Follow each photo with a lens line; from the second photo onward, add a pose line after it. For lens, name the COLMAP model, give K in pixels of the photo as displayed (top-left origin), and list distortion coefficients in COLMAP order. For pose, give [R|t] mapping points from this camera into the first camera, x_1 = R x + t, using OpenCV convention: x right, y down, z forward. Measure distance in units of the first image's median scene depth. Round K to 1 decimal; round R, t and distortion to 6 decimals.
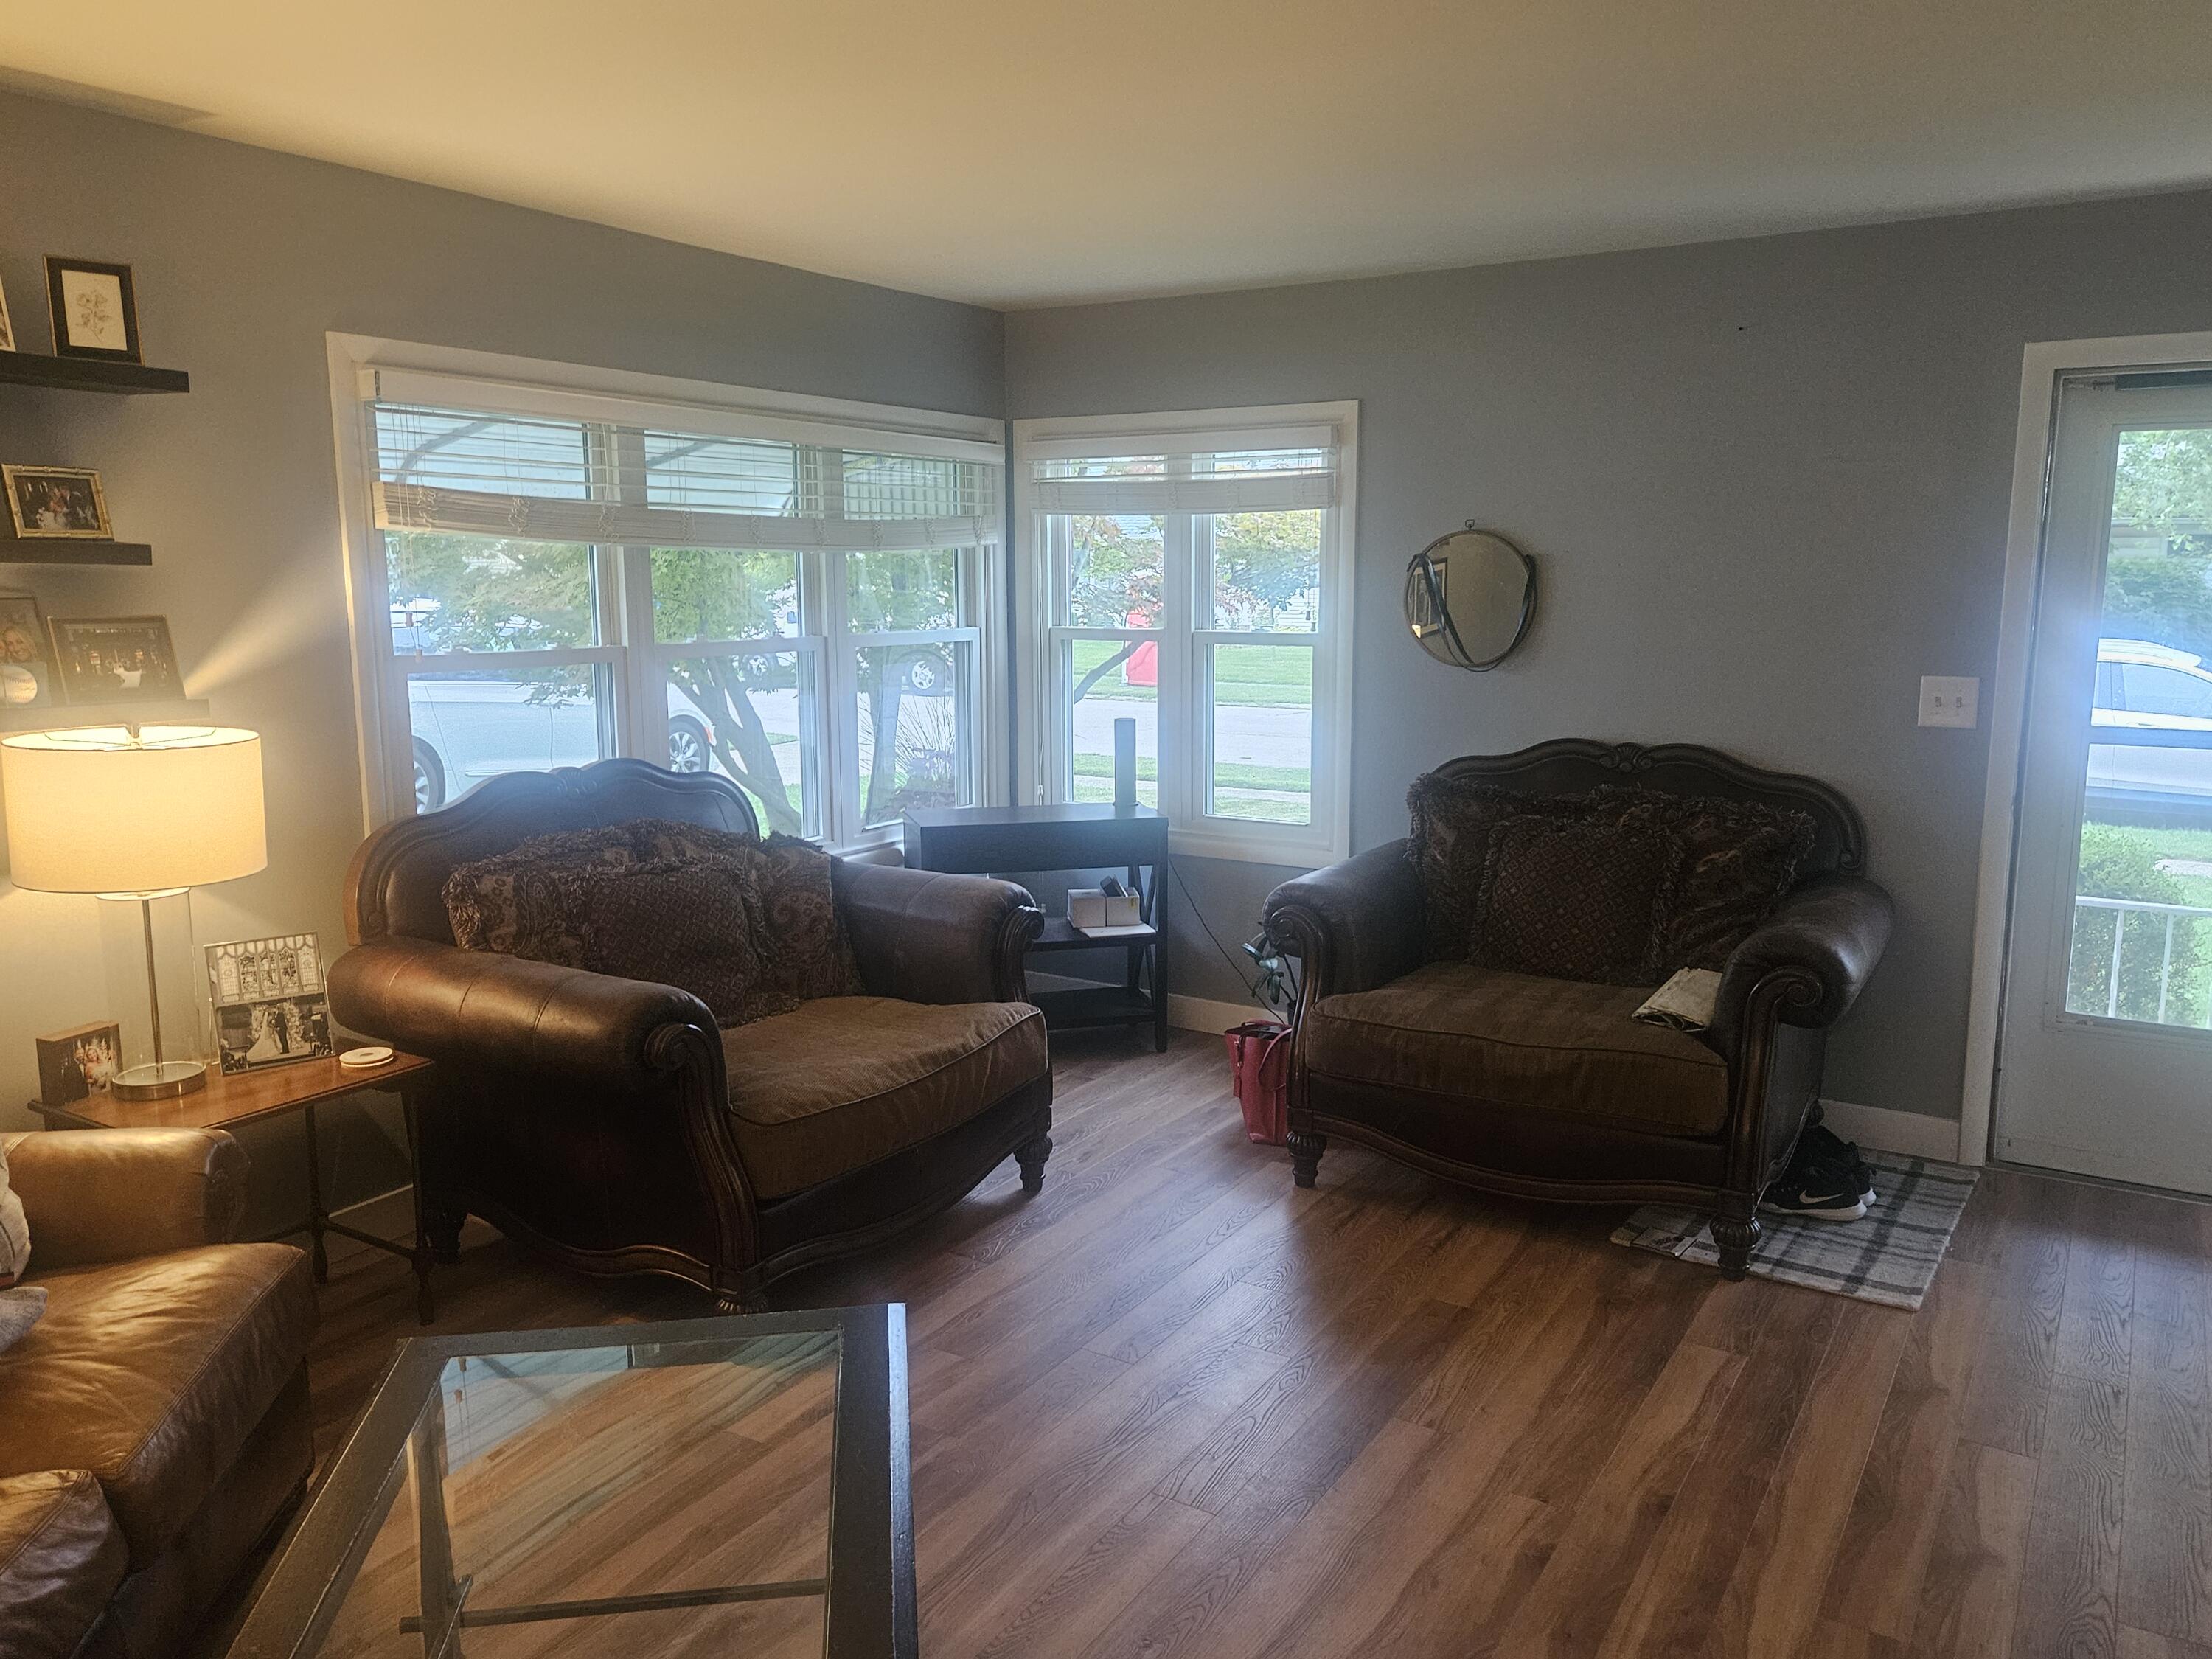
lens RADIAL K [[1650.3, 0, 1102.2], [0, 1650.3, 835.8], [0, 0, 1]] dist [0.077354, -0.082658]
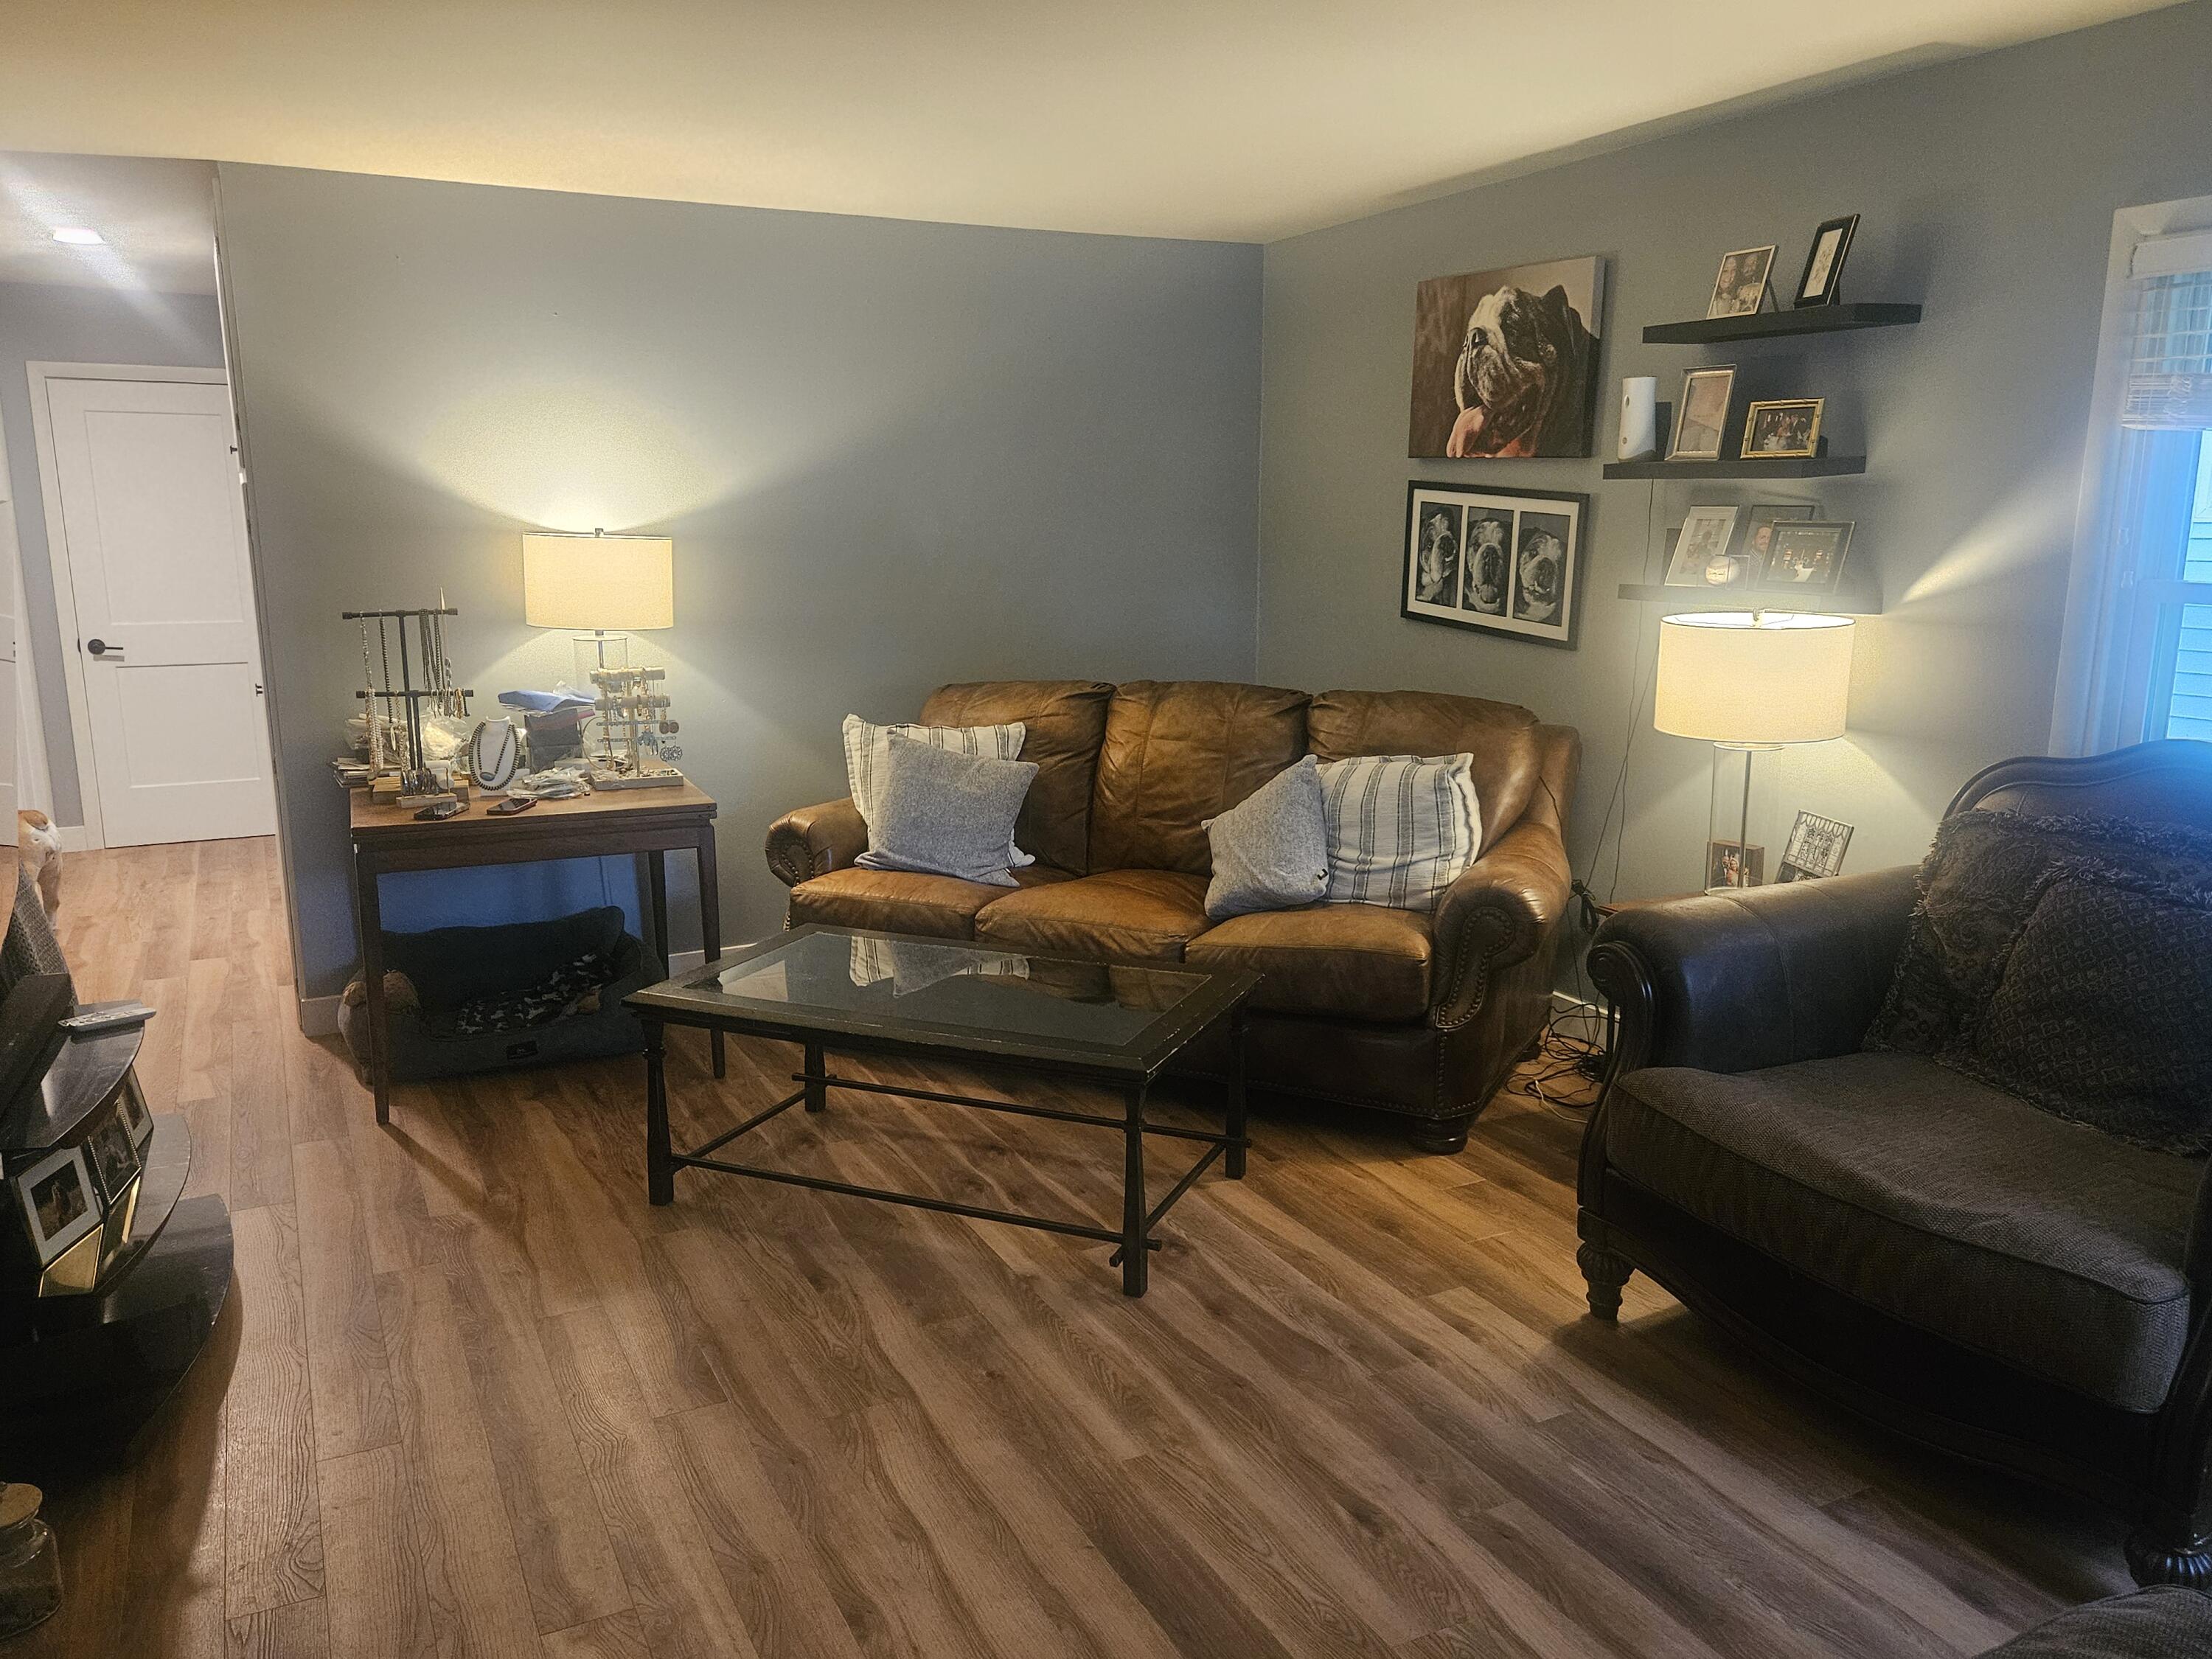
lens RADIAL K [[1650.3, 0, 1102.2], [0, 1650.3, 835.8], [0, 0, 1]] dist [0.077354, -0.082658]
pose [[-0.509022, 0.171546, -0.843486, 0.716572], [-0.141507, 0.949928, 0.278589, -0.177488], [0.849042, 0.261167, -0.459259, 1.169825]]
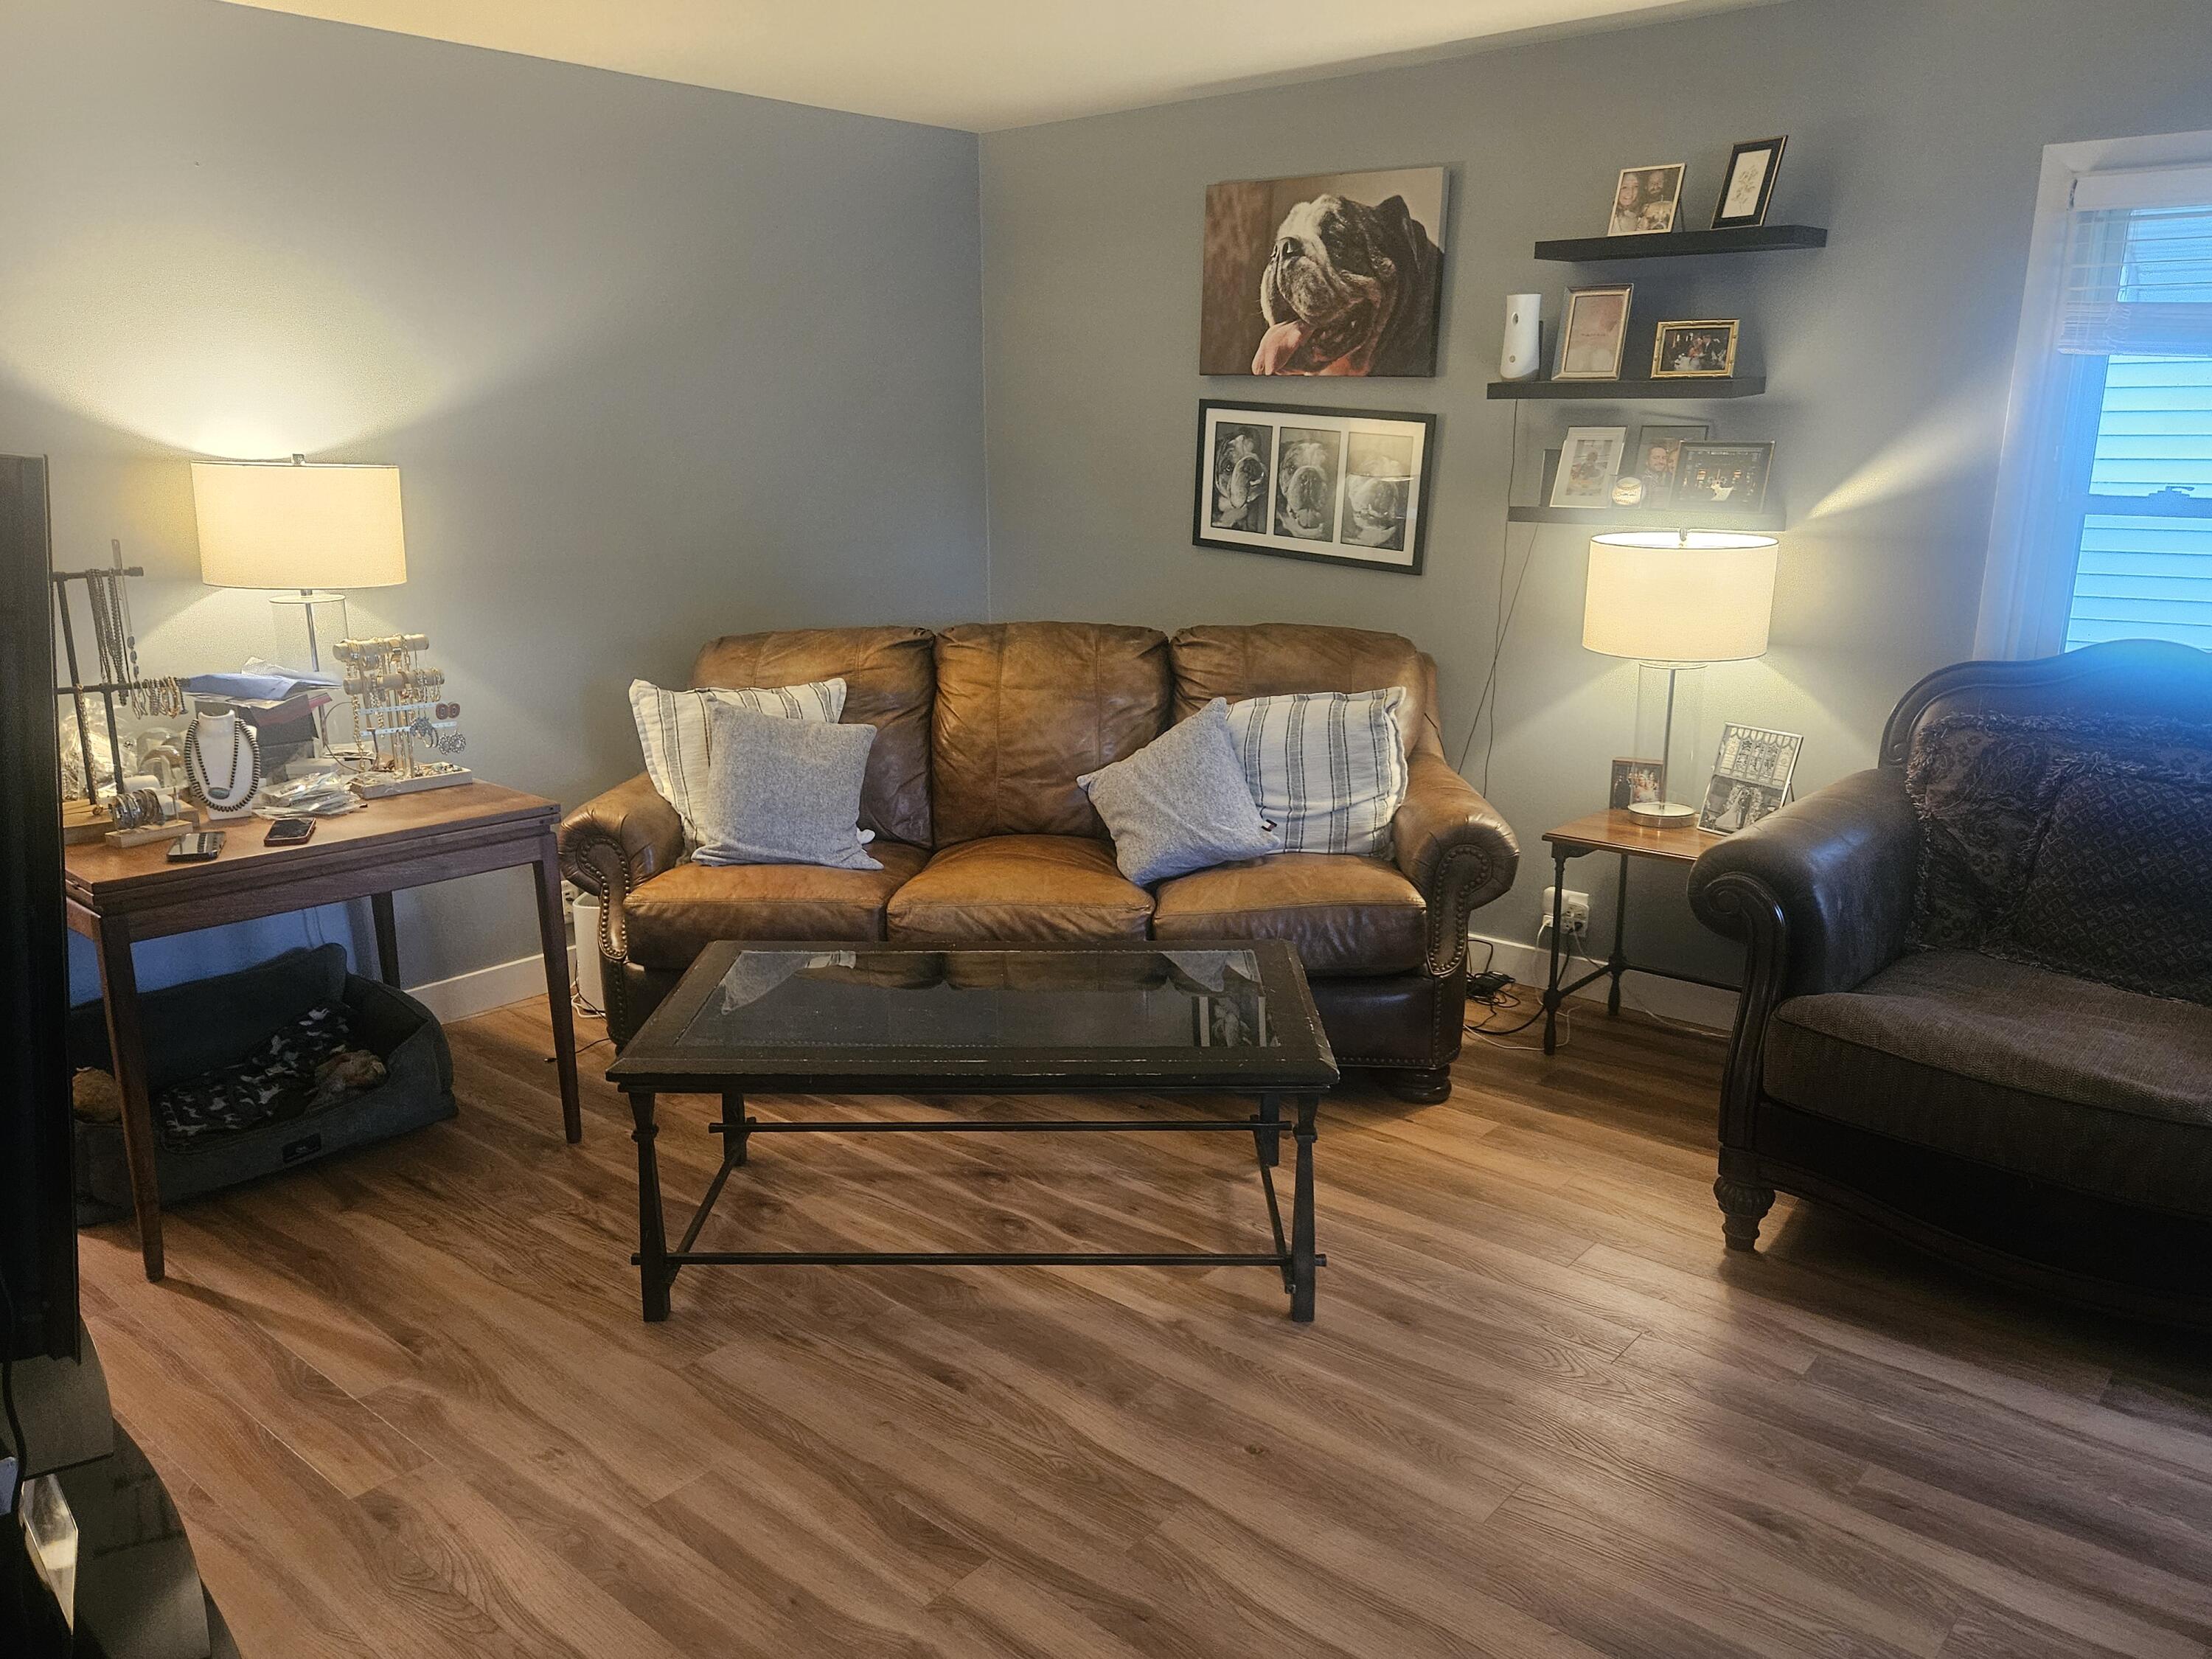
lens RADIAL K [[1650.3, 0, 1102.2], [0, 1650.3, 835.8], [0, 0, 1]] dist [0.077354, -0.082658]
pose [[-0.143151, 0.241667, -0.959742, 0.721160], [-0.163839, 0.950563, 0.263793, -0.103117], [0.976045, 0.195006, -0.096480, 0.721866]]
